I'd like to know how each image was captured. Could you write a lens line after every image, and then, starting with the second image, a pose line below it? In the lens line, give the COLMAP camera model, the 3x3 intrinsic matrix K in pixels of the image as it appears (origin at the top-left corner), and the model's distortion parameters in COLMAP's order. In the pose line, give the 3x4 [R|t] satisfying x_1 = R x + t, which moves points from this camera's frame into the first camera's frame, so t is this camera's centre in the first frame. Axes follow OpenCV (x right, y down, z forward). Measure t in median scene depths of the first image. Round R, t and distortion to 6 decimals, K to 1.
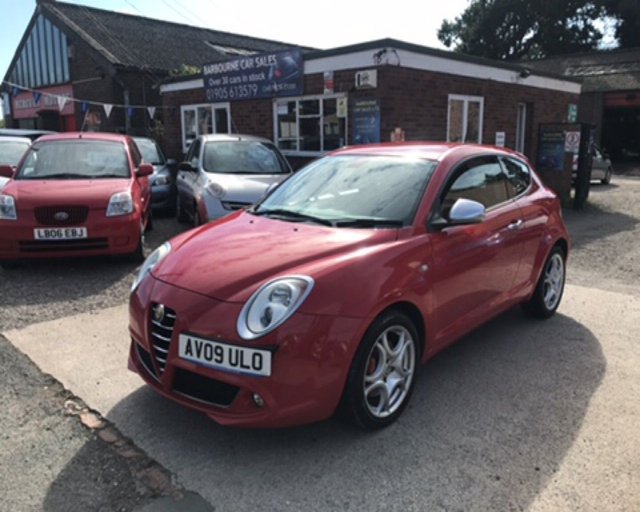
lens RADIAL K [[507.5, 0, 323.8], [0, 507.5, 250.4], [0, 0, 1]] dist [0.003816, 0.008159]
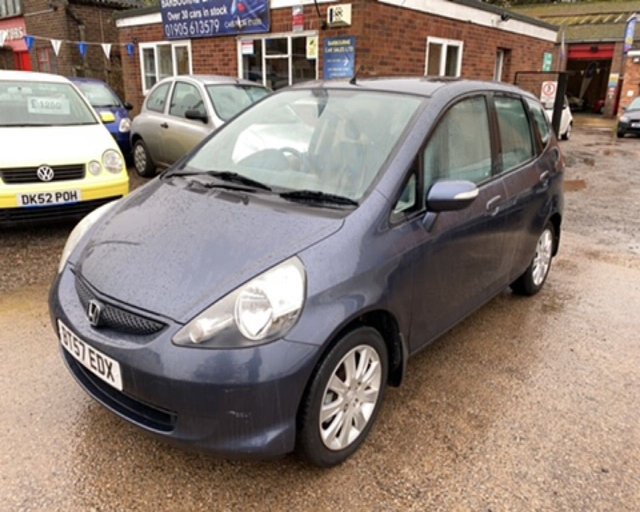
lens RADIAL K [[472.6, 0, 320.7], [0, 472.6, 245.1], [0, 0, 1]] dist [0.001613, 0.005806]
pose [[0.998593, 0.004357, 0.052842, 0.007163], [-0.010132, 0.993934, 0.109515, -0.020830], [-0.052044, -0.109896, 0.992580, 0.110368]]
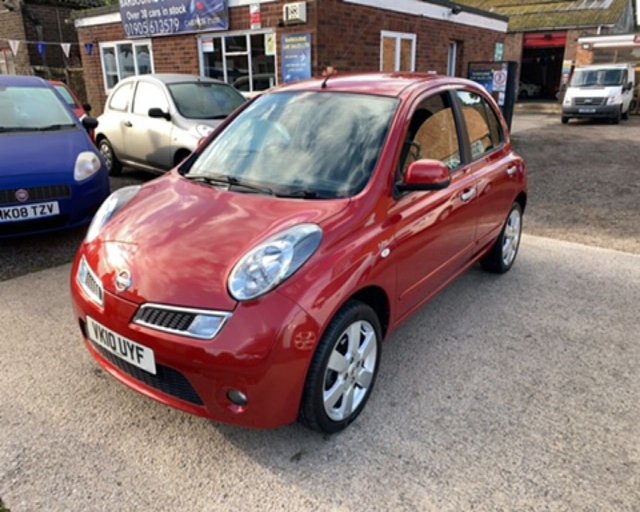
lens RADIAL K [[471.1, 0, 321.5], [0, 471.1, 242.9], [0, 0, 1]] dist [0.003493, 0.003892]
pose [[0.993311, -0.041639, 0.107699, 0.018818], [0.028496, 0.992266, 0.120818, -0.017235], [-0.111897, -0.116941, 0.986815, 0.075931]]
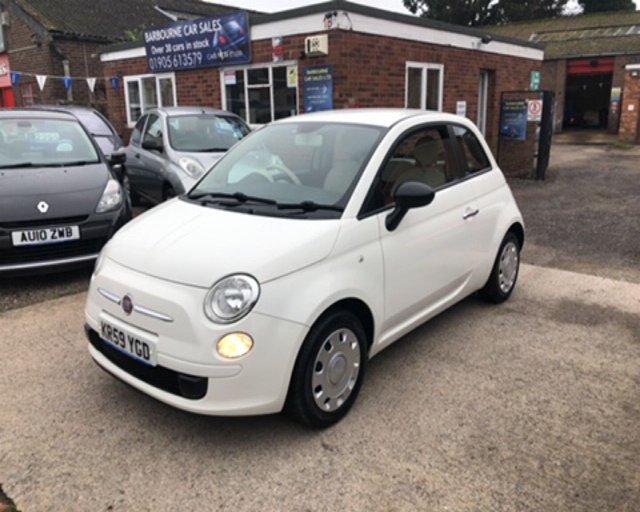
lens RADIAL K [[507.5, 0, 323.8], [0, 507.5, 250.4], [0, 0, 1]] dist [0.003816, 0.008159]
pose [[0.998101, -0.027691, 0.055015, 0.030709], [0.024657, 0.998177, 0.055086, -0.011948], [-0.056441, -0.053625, 0.996965, 0.046583]]
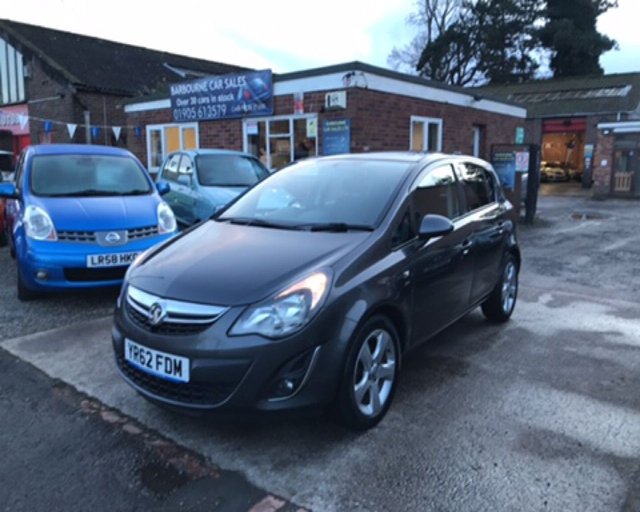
lens RADIAL K [[502.1, 0, 321.3], [0, 502.1, 259.0], [0, 0, 1]] dist [0.014625, -0.001591]
pose [[0.996027, -0.016034, 0.087595, -0.036276], [0.018391, 0.999488, -0.026172, 0.014821], [-0.087131, 0.027679, 0.995812, -0.019650]]
